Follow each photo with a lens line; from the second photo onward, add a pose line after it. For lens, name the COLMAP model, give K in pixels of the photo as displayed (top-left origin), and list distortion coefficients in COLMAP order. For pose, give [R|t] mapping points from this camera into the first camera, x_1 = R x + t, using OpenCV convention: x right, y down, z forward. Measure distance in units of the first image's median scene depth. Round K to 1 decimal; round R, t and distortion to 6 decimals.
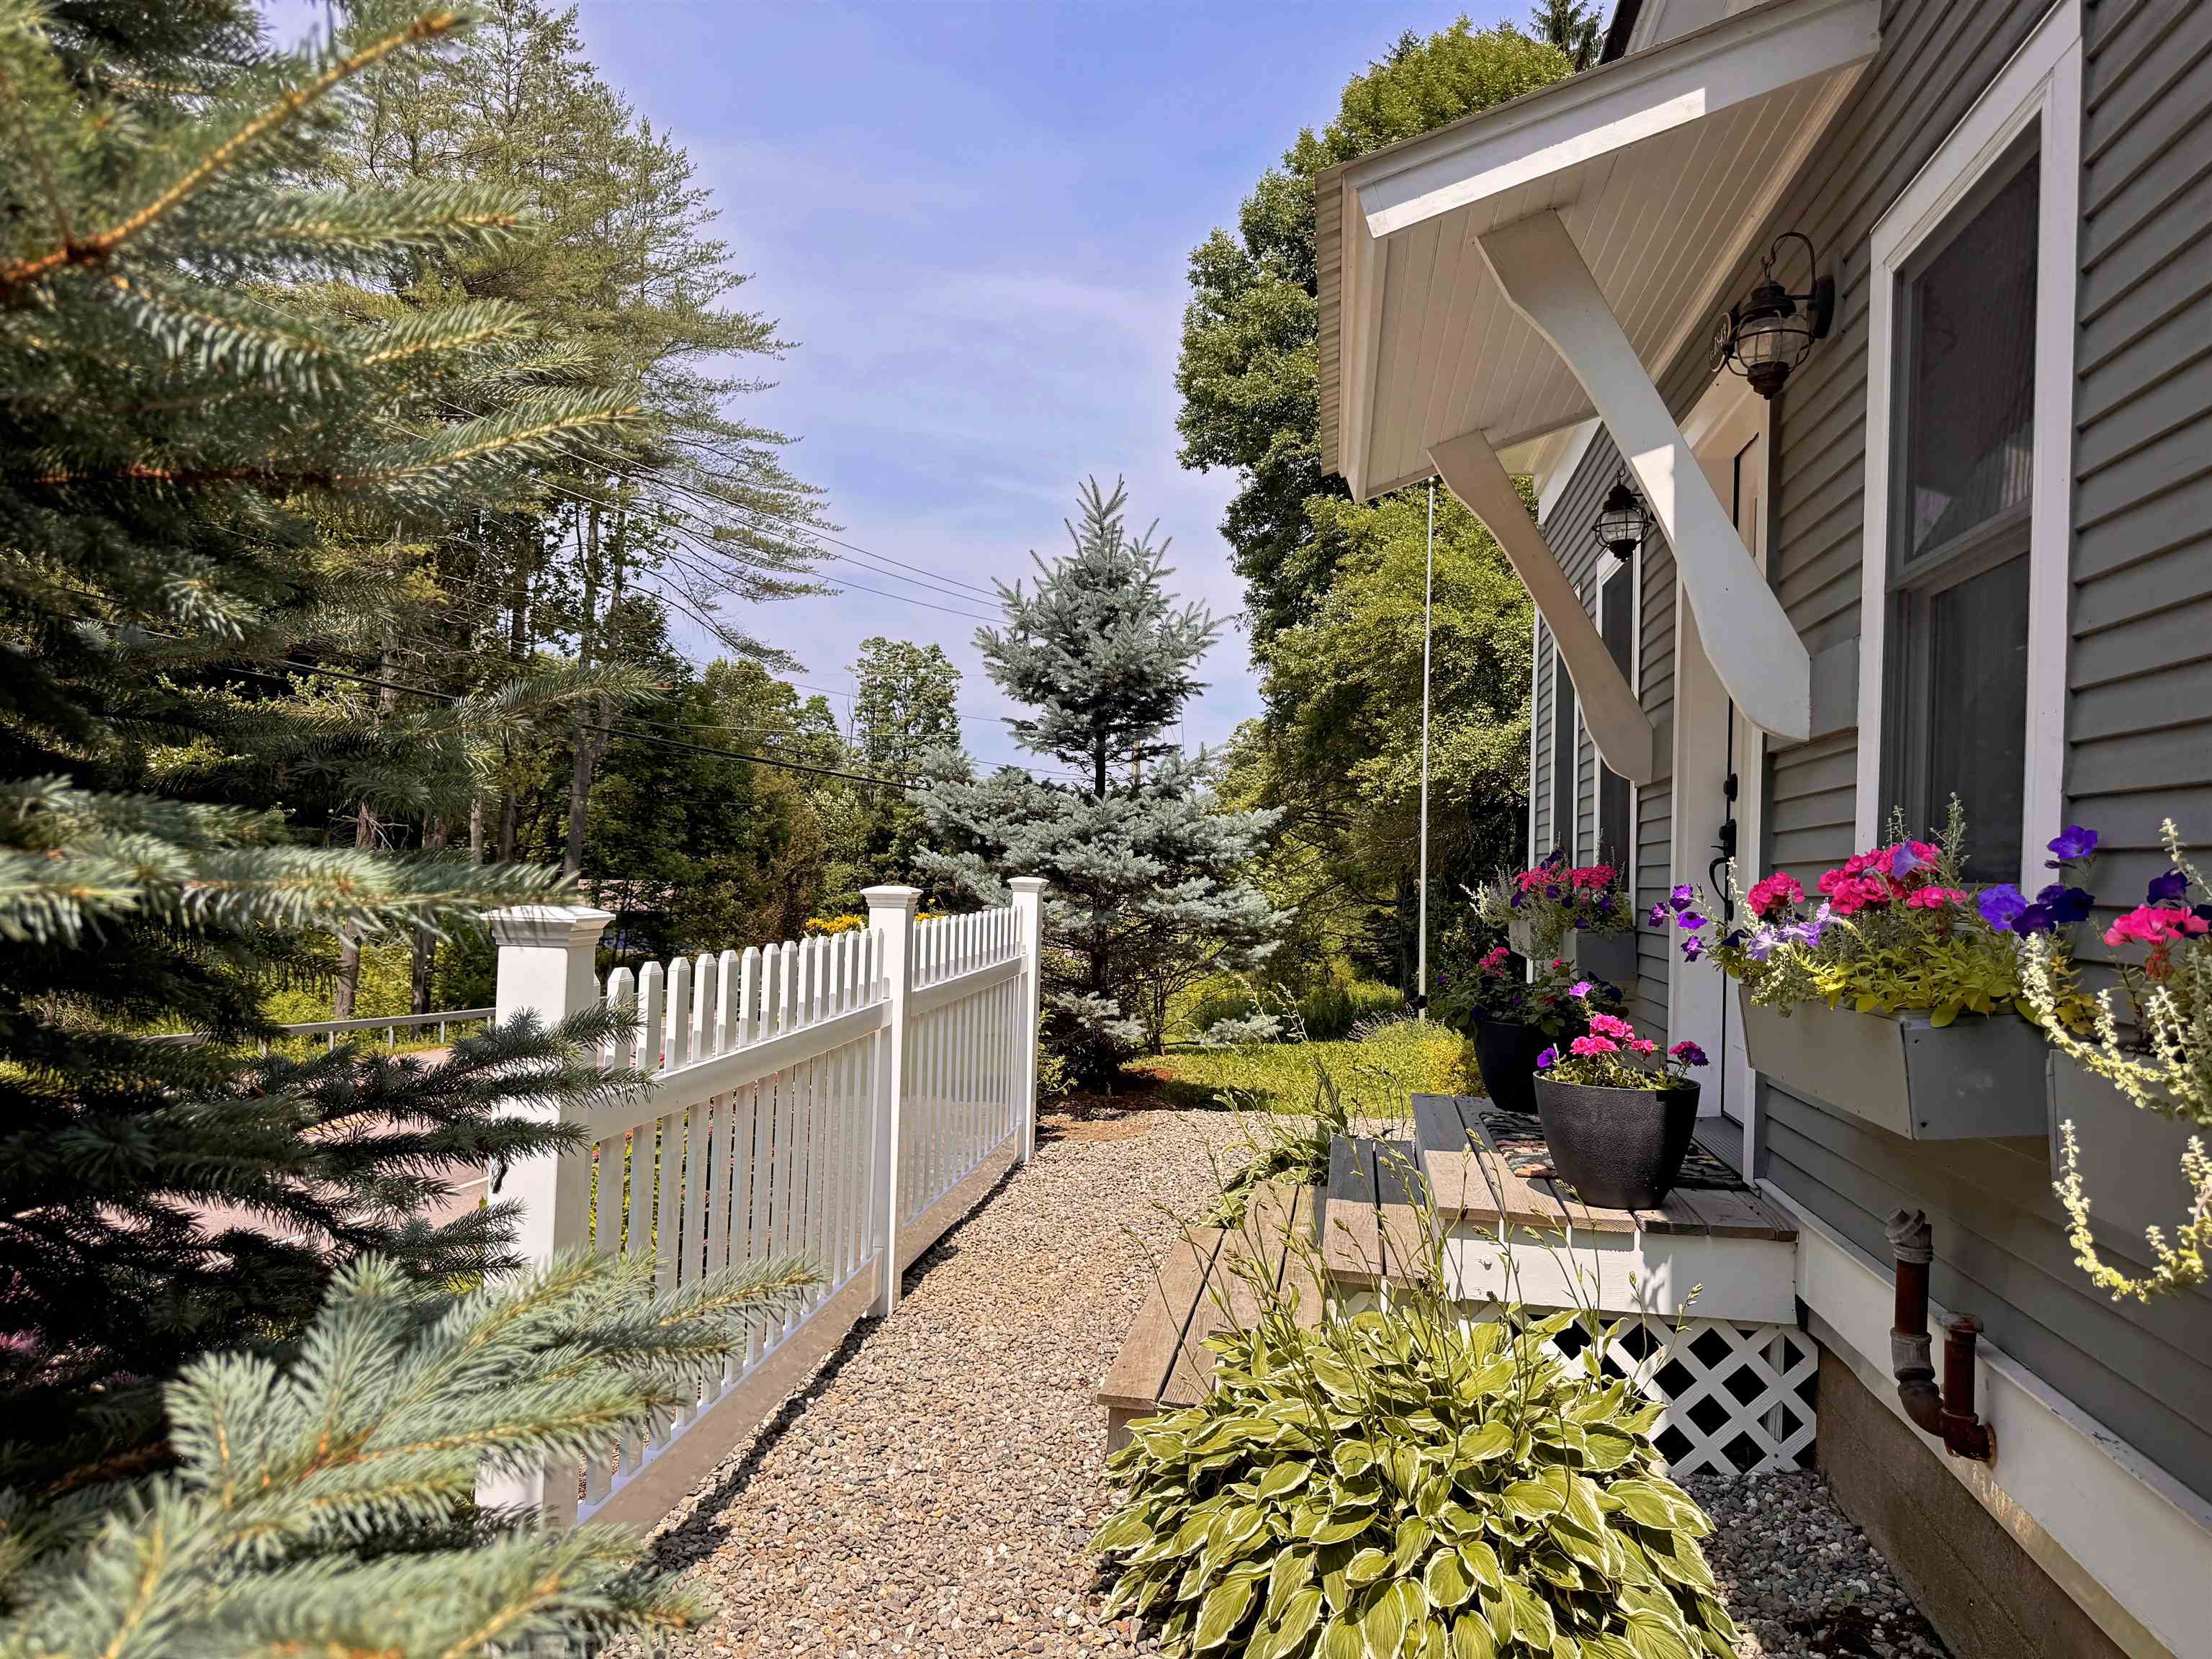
lens RADIAL K [[1567.1, 0, 1108.5], [0, 1567.1, 838.2], [0, 0, 1]] dist [0.006802, 0.006928]
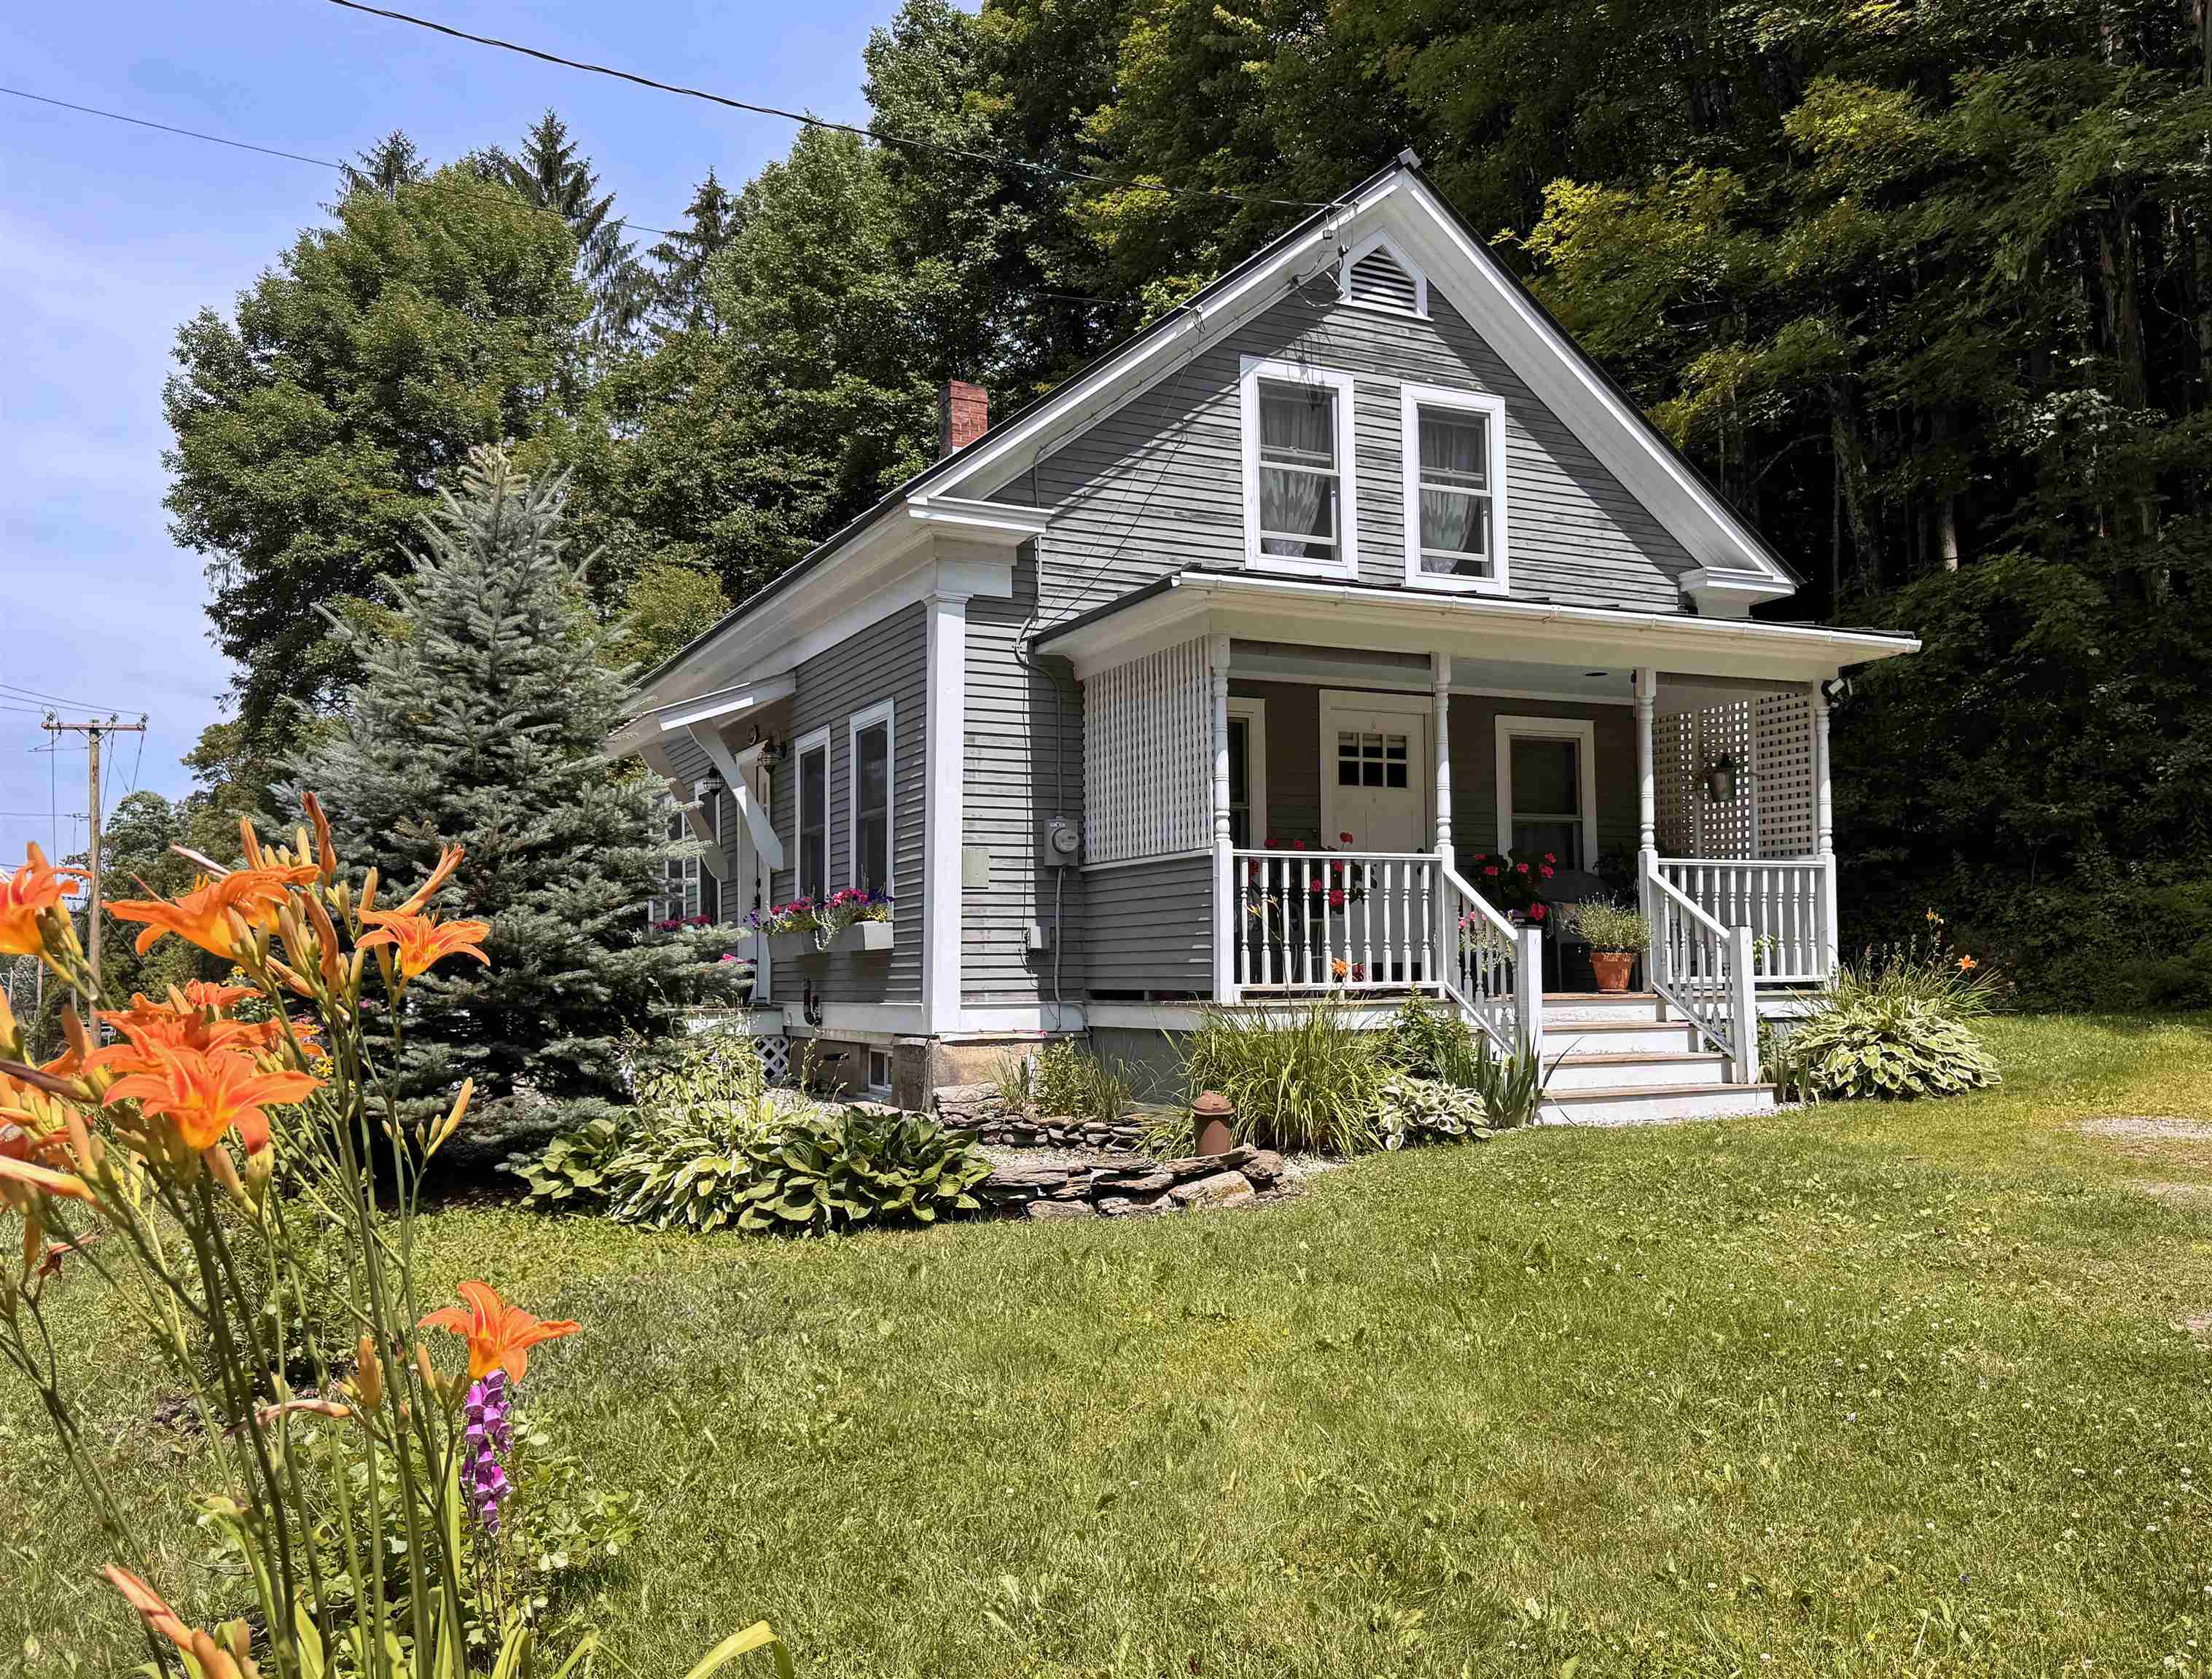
lens RADIAL K [[1696.7, 0, 1108.9], [0, 1696.7, 846.5], [0, 0, 1]] dist [0.078393, 0.000626]
pose [[0.822708, -0.003409, 0.568454, -0.833397], [0.029580, 0.998884, -0.036821, 0.034767], [-0.567694, 0.047108, 0.821891, -1.897230]]
